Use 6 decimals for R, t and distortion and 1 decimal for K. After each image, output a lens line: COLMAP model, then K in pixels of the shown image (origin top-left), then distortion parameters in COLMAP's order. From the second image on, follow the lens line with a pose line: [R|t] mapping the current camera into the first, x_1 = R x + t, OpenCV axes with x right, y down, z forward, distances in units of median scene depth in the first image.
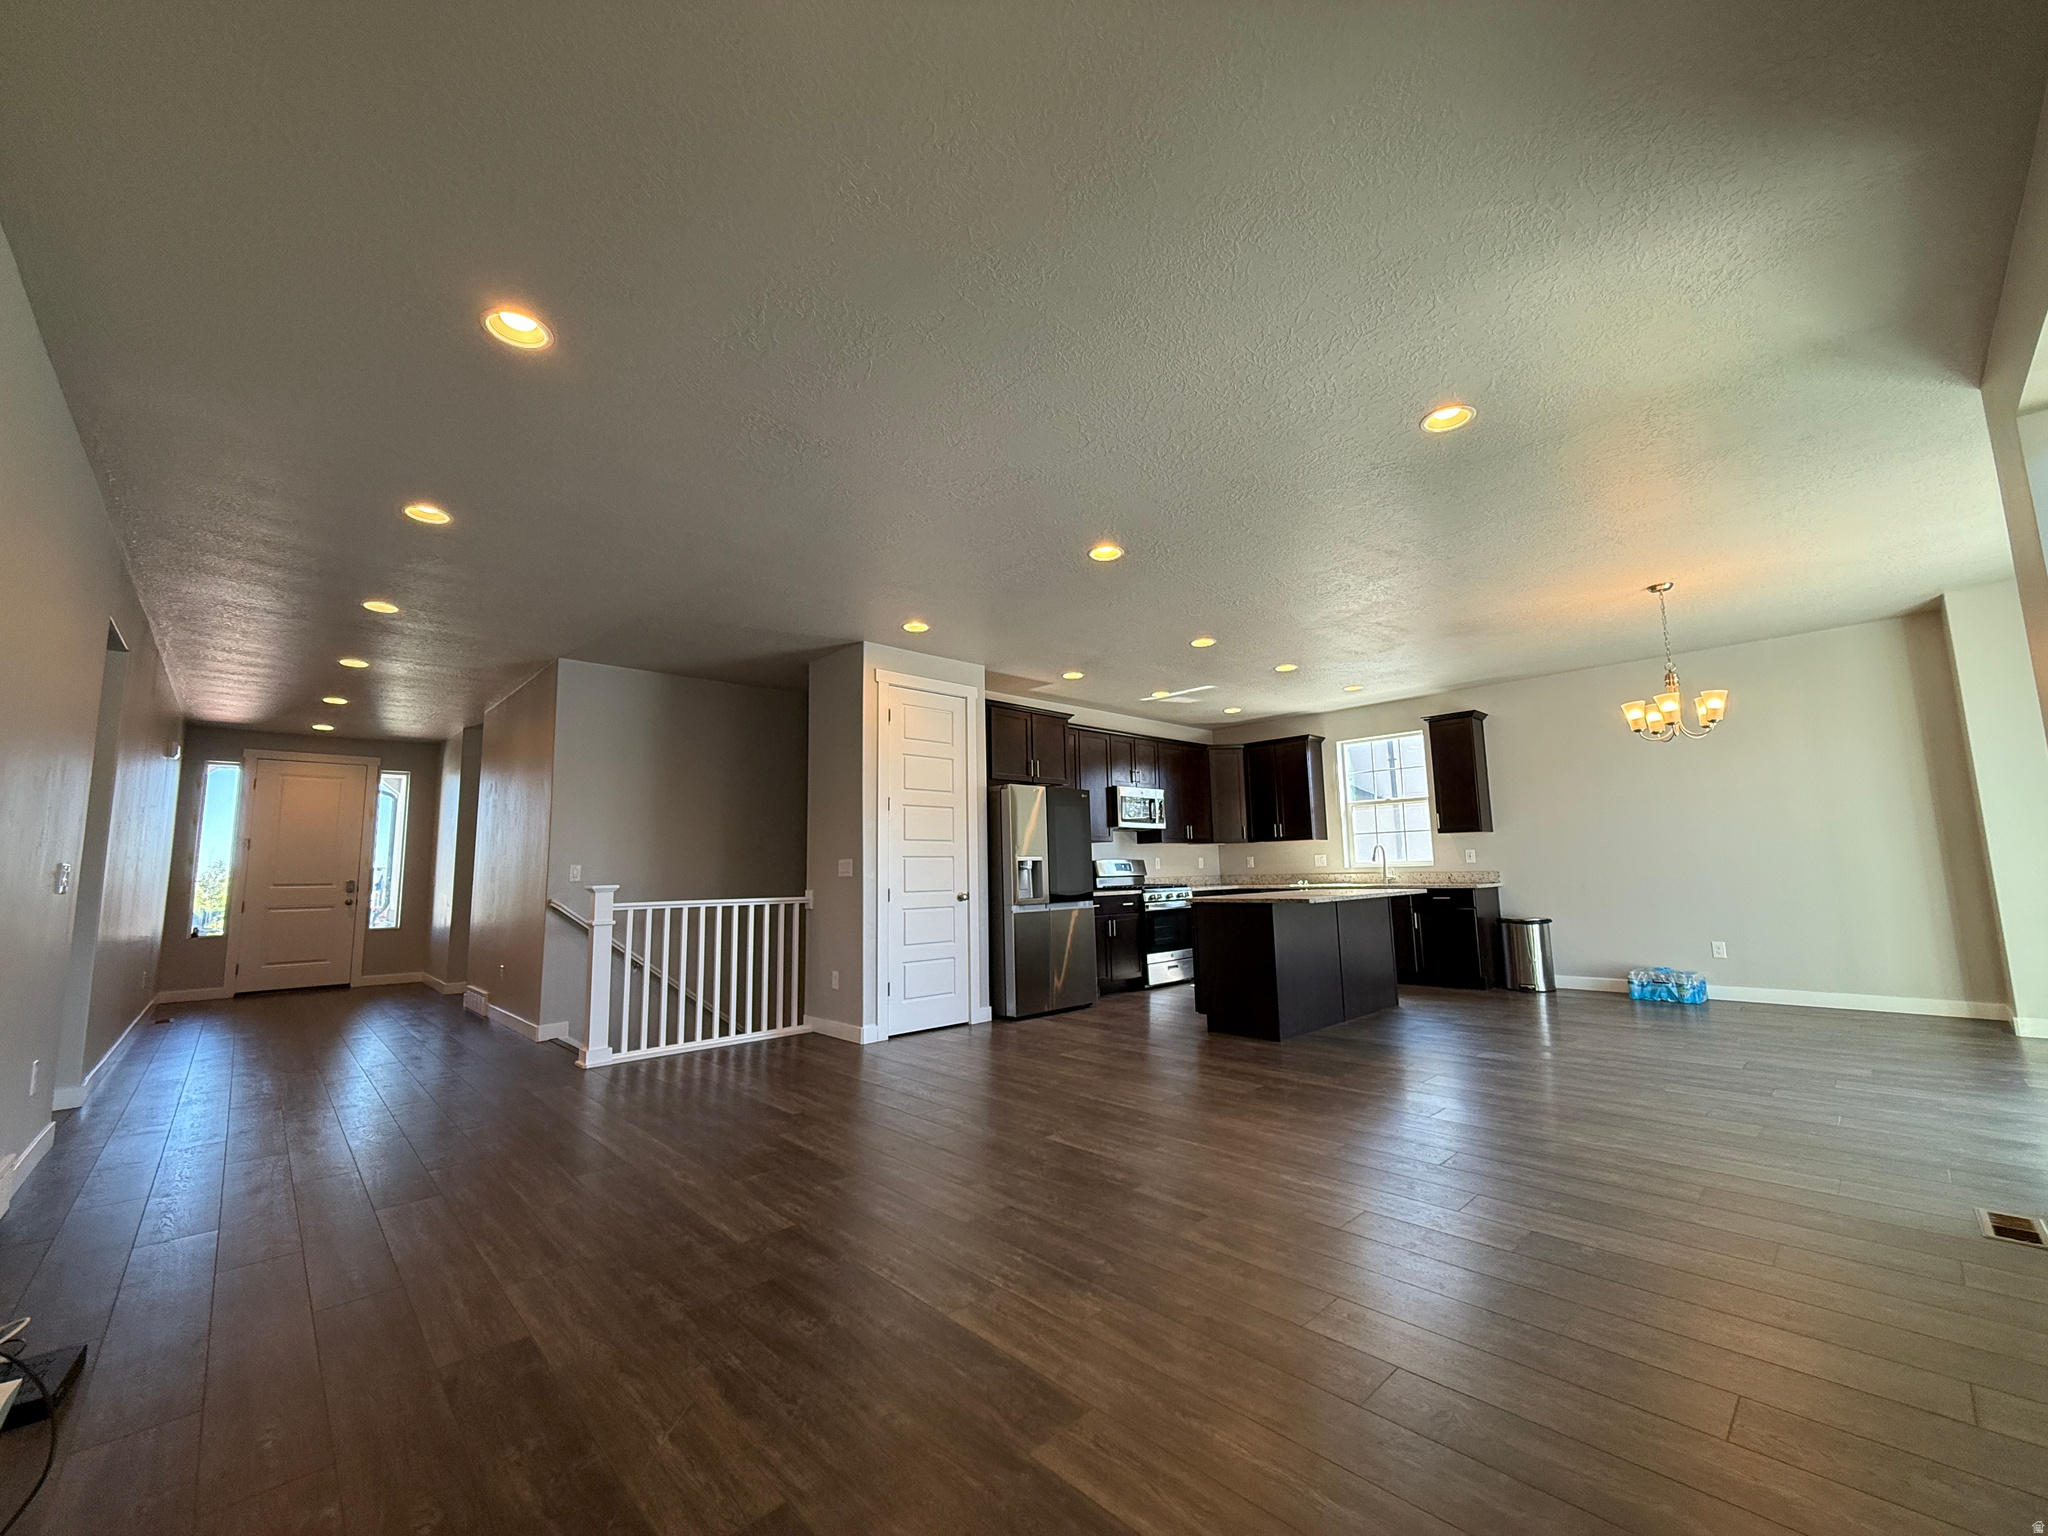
lens RADIAL K [[815.1, 0, 1024.0], [0, 815.1, 768.0], [0, 0, 1]] dist [-0.001228, -0.000206]
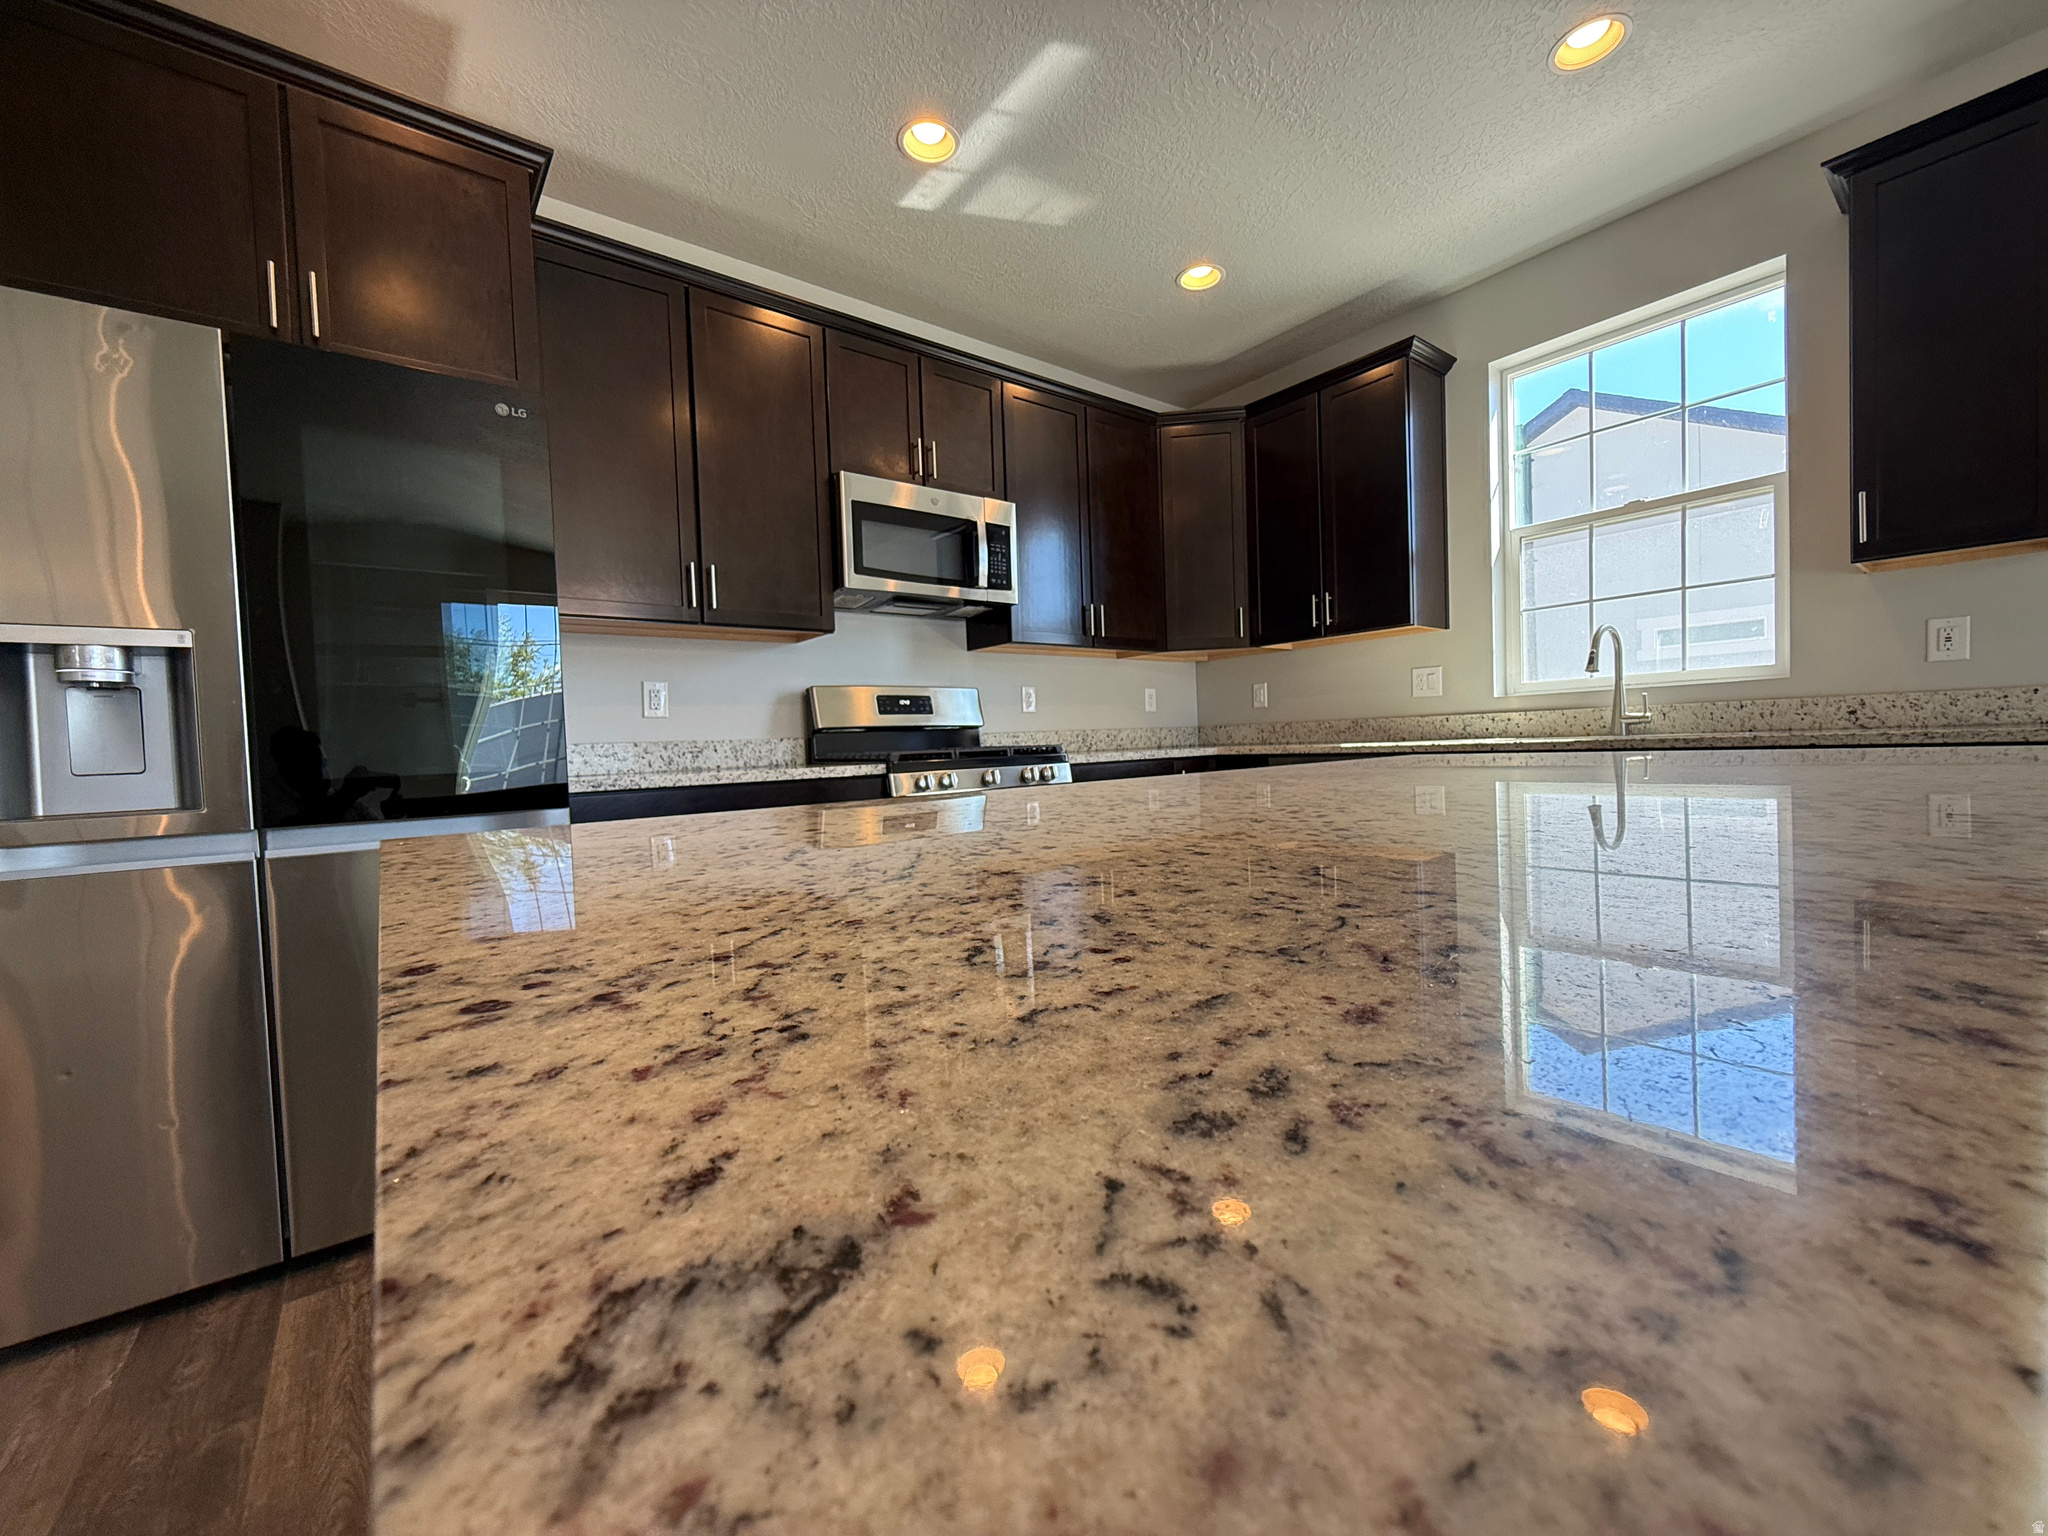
lens RADIAL K [[815.1, 0, 1024.0], [0, 815.1, 768.0], [0, 0, 1]] dist [-0.001228, -0.000206]
pose [[0.995454, -0.012457, -0.094423, 0.228675], [0.027384, 0.986980, 0.158492, 0.096634], [0.091219, -0.160357, 0.982835, 0.653252]]
